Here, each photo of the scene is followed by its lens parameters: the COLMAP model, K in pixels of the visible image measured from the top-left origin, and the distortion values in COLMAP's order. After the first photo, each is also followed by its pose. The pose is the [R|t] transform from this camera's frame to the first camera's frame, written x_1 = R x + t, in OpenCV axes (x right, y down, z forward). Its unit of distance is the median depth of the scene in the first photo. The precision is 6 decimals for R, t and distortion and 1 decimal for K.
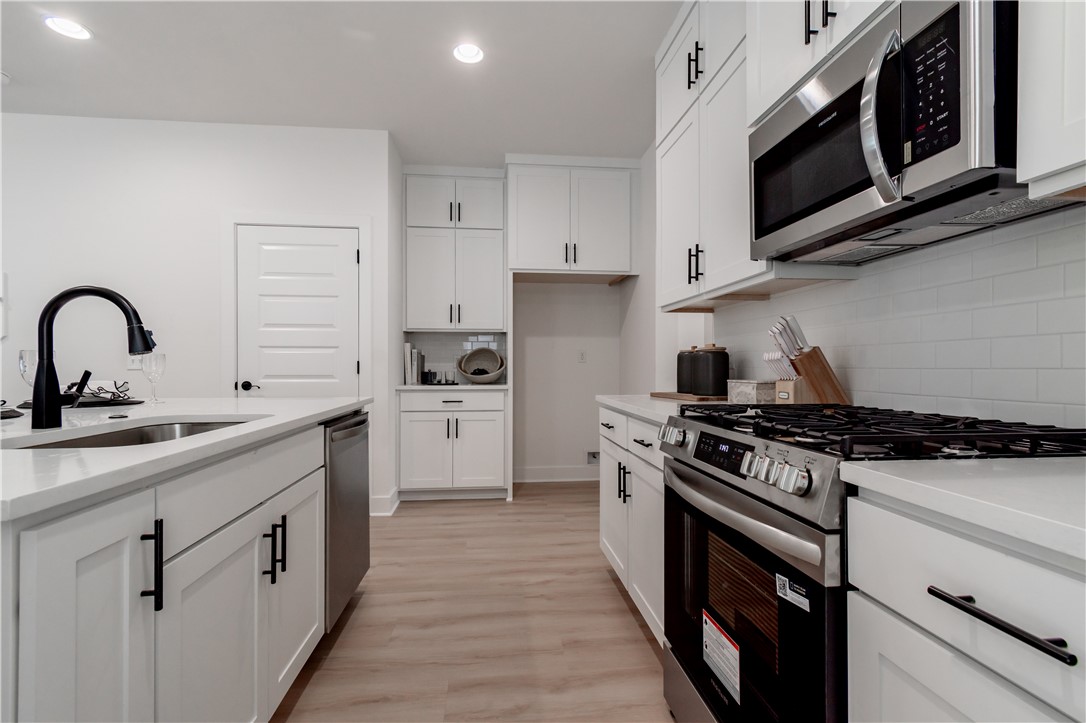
lens RADIAL K [[498.2, 0, 563.1], [0, 498.2, 376.2], [0, 0, 1]] dist [0.001961, -0.001096]
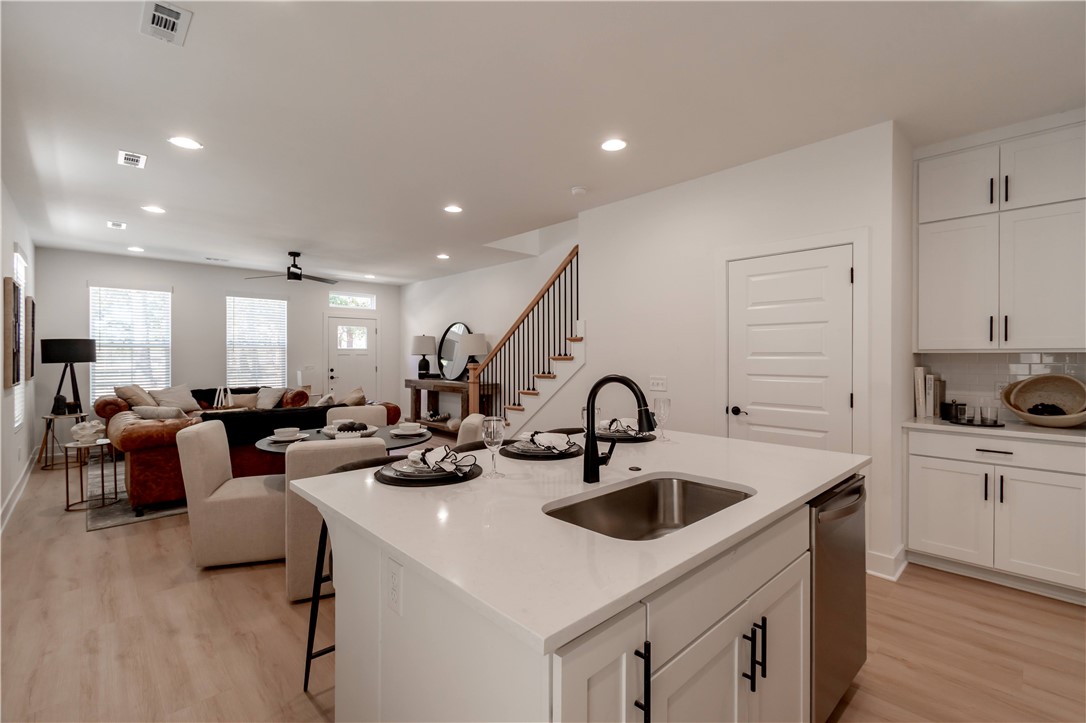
lens RADIAL K [[498.2, 0, 543.0], [0, 498.2, 350.6], [0, 0, 1]] dist [0.001961, -0.001096]
pose [[0.585917, -0.003769, -0.810363, -0.022242], [-0.010058, 0.999878, -0.011923, -0.090789], [0.810309, 0.015136, 0.585807, 0.053696]]
